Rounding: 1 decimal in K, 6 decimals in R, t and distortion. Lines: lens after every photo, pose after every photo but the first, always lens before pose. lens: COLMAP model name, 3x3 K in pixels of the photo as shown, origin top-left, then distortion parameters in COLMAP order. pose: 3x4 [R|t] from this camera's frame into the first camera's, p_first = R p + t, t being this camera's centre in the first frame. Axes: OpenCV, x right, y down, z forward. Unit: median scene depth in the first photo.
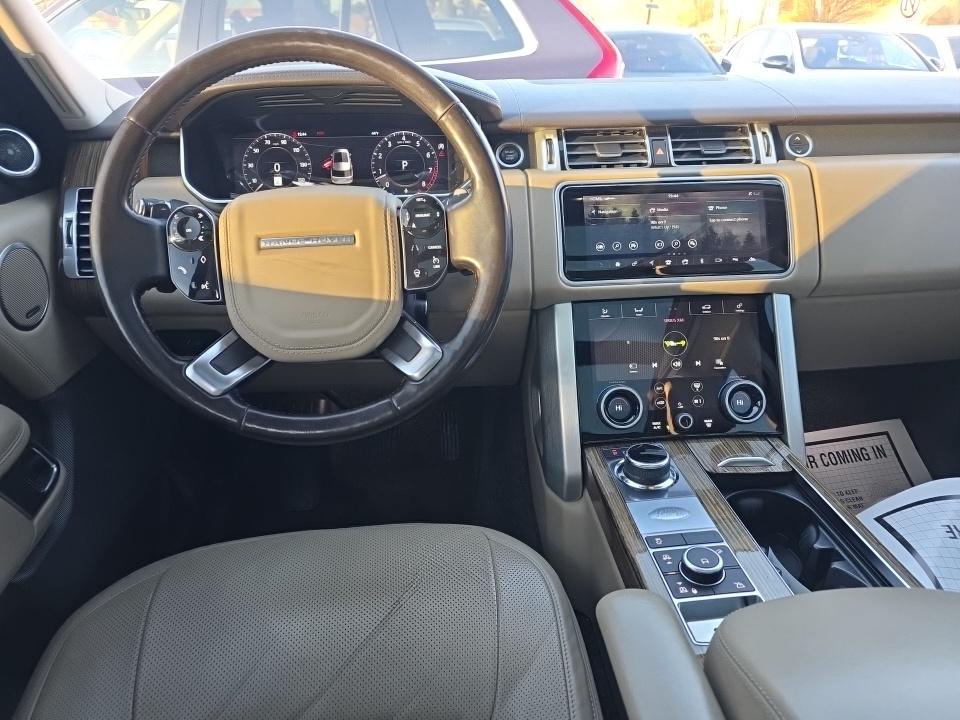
lens RADIAL K [[621.2, 0, 480.0], [0, 621.2, 360.0], [0, 0, 1]] dist [0.003470, -0.041038]
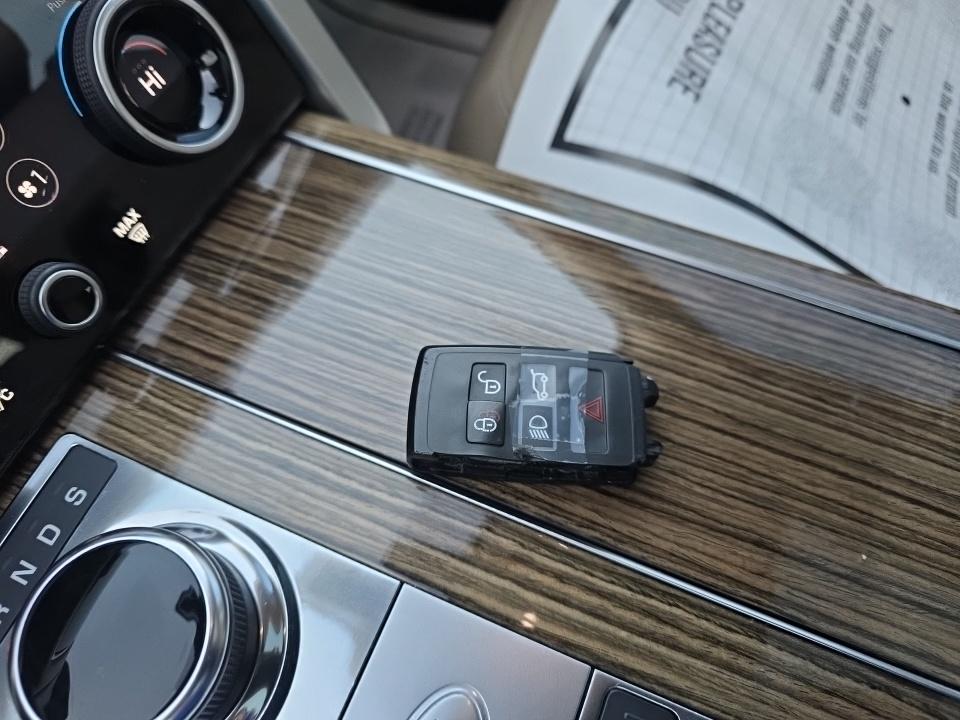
lens RADIAL K [[621.2, 0, 480.0], [0, 621.2, 360.0], [0, 0, 1]] dist [0.003470, -0.041038]
pose [[0.449344, -0.785102, 0.426269, 0.279846], [0.341082, 0.591776, 0.730386, -0.004896], [-0.825683, -0.182802, 0.533695, 0.736192]]
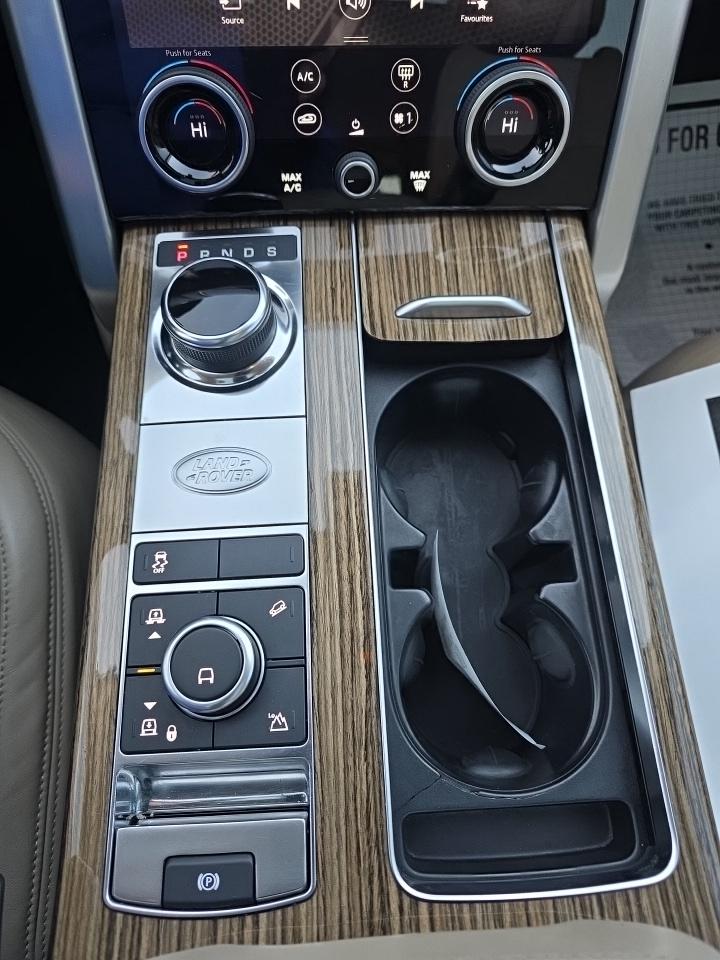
lens RADIAL K [[621.2, 0, 360.0], [0, 621.2, 480.0], [0, 0, 1]] dist [0.003470, -0.041038]
pose [[0.999028, 0.028190, 0.033875, 0.320346], [-0.043958, 0.692111, 0.720452, -0.056557], [-0.003135, -0.721241, 0.692677, 0.570553]]
